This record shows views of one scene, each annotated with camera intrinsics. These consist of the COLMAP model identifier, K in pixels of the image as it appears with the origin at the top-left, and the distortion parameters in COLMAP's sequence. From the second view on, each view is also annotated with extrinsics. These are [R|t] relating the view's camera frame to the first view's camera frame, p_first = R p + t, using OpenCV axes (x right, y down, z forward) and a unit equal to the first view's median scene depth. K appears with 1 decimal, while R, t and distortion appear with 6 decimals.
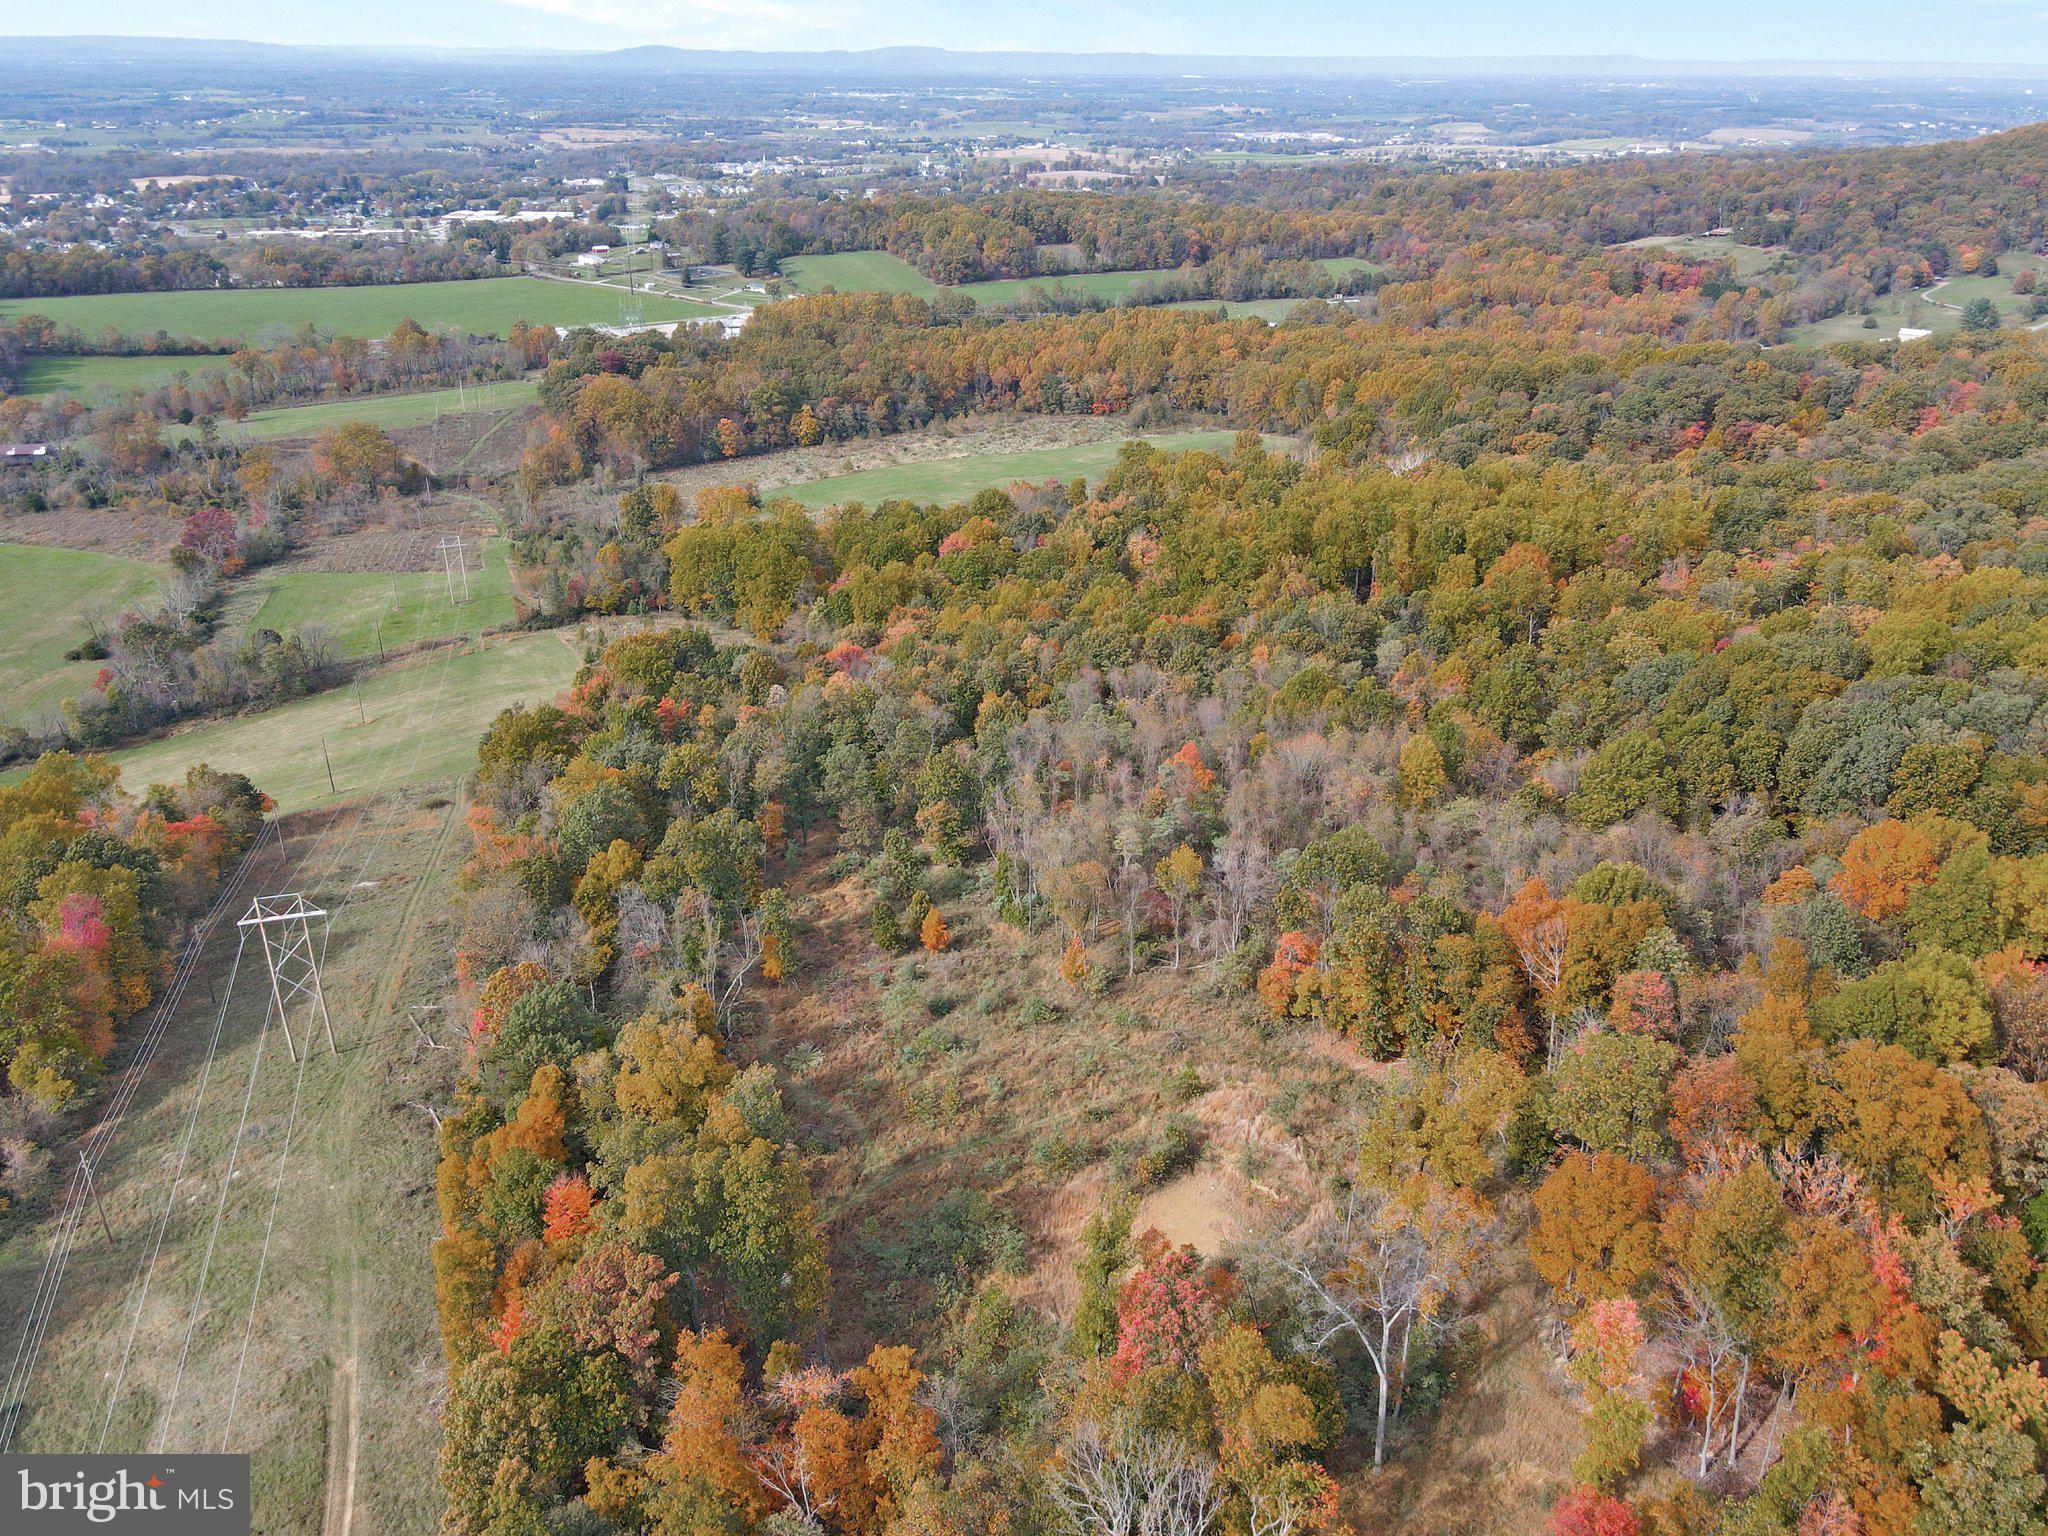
lens RADIAL K [[1493.2, 0, 1026.2], [0, 1493.2, 763.1], [0, 0, 1]] dist [0.003039, 0.033329]
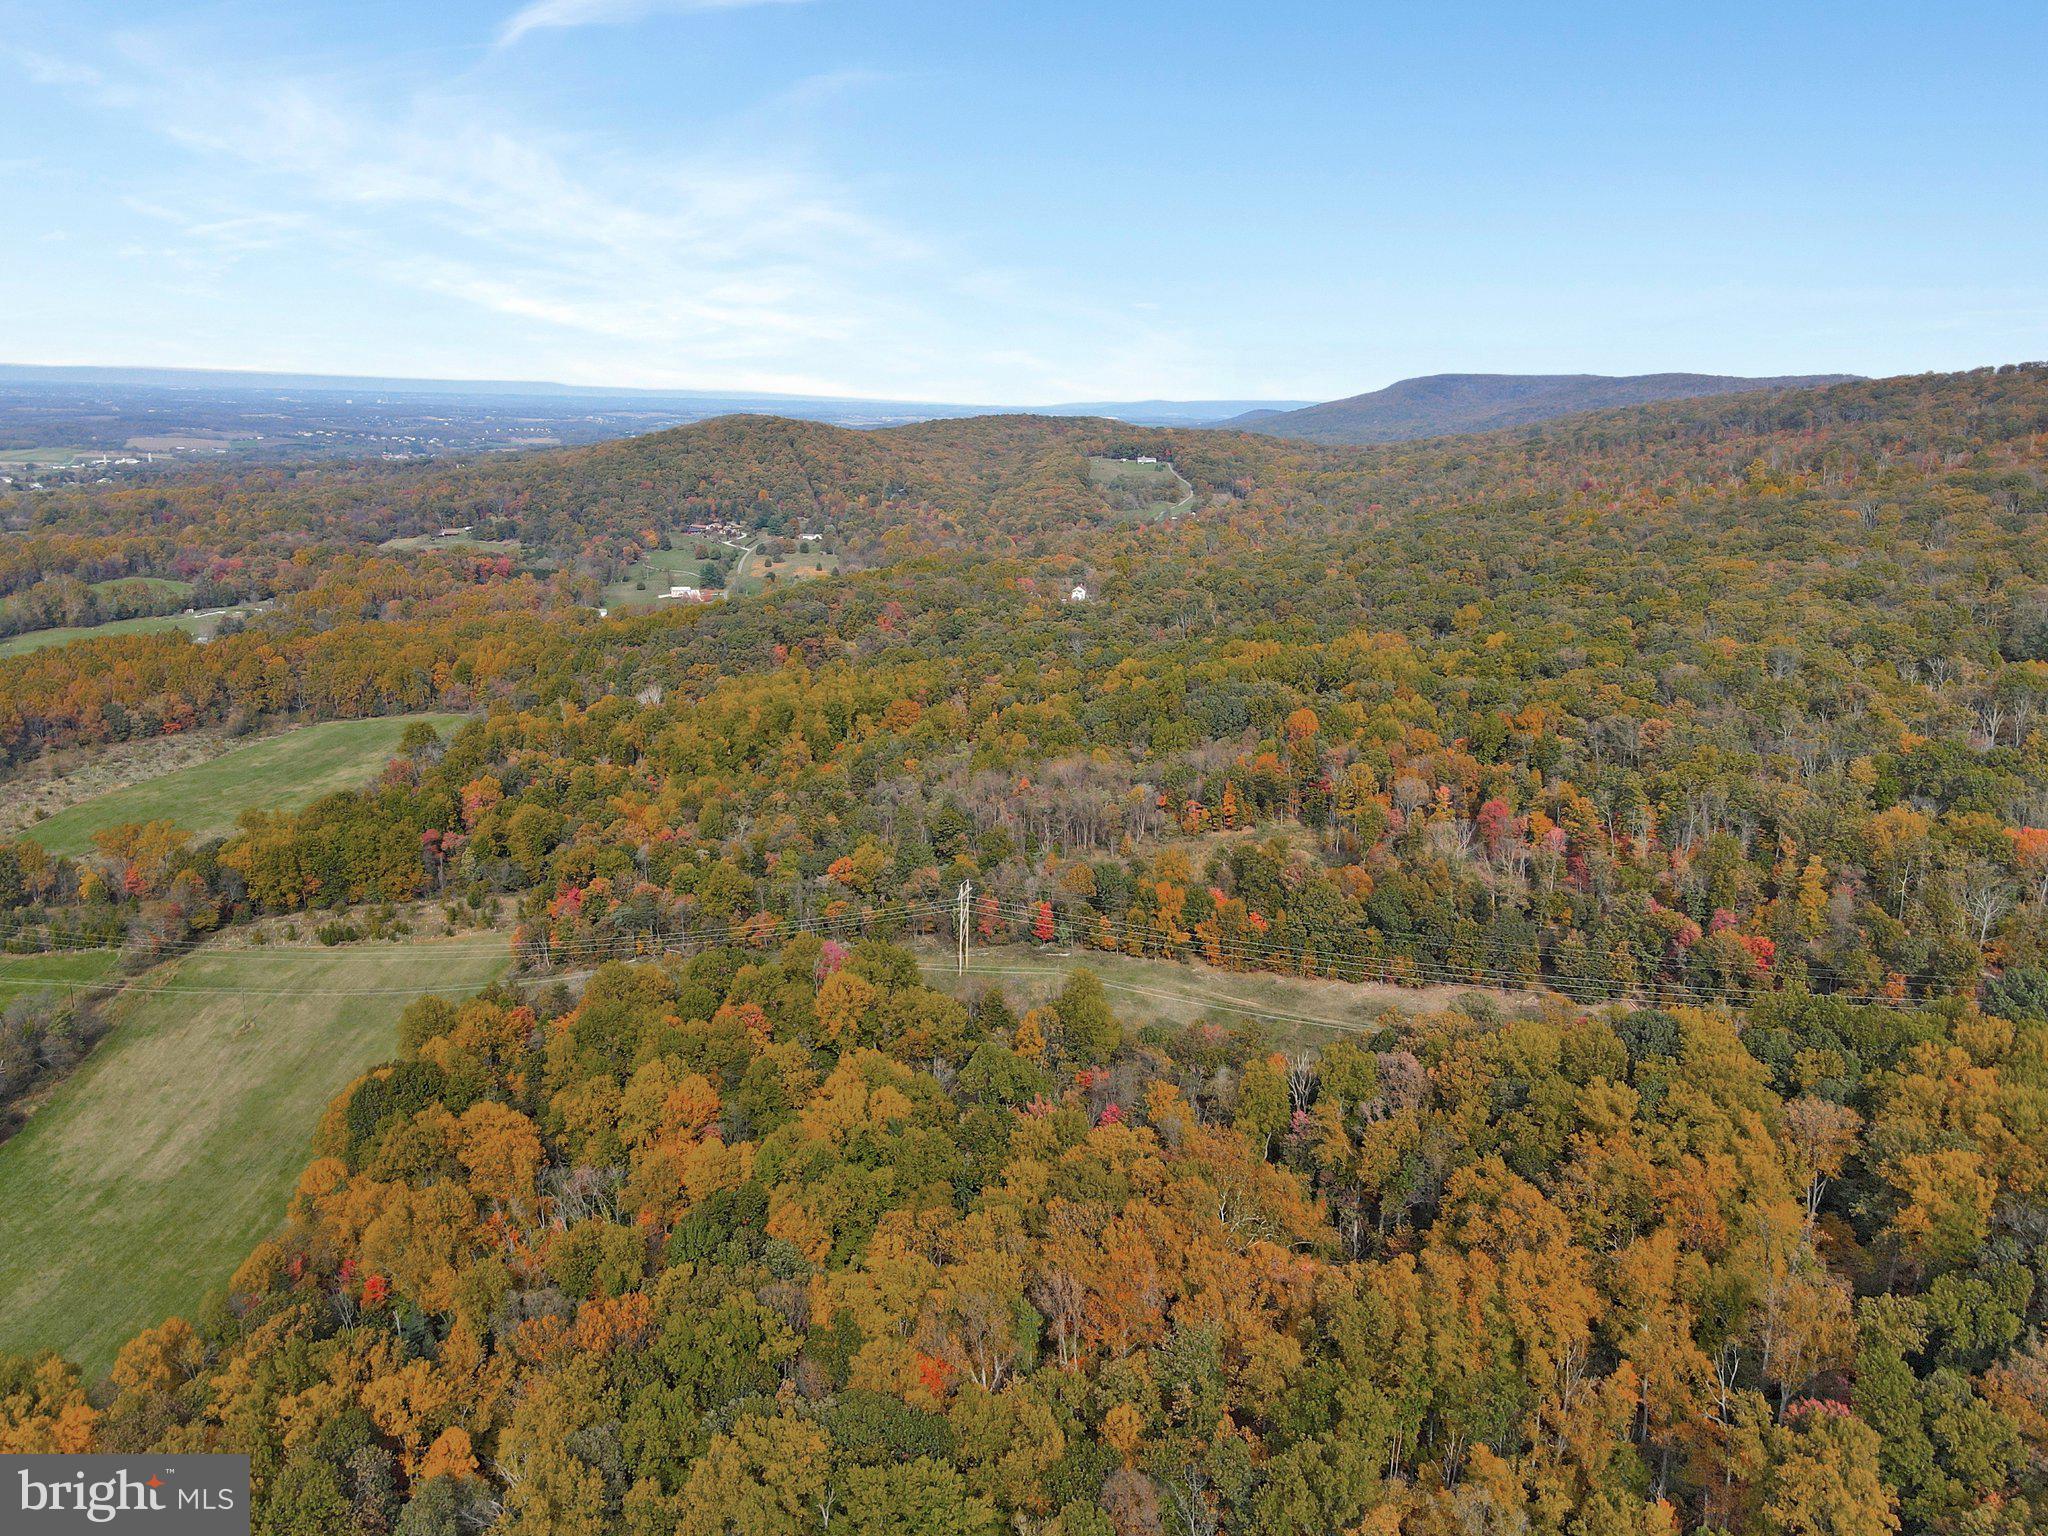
lens RADIAL K [[1504.7, 0, 1022.0], [0, 1504.7, 734.0], [0, 0, 1]] dist [-0.003024, 0.036559]
pose [[0.561843, -0.177296, 0.808021, -0.330985], [0.334680, 0.941972, -0.026026, -0.003801], [-0.756519, 0.285051, 0.588578, -0.052761]]
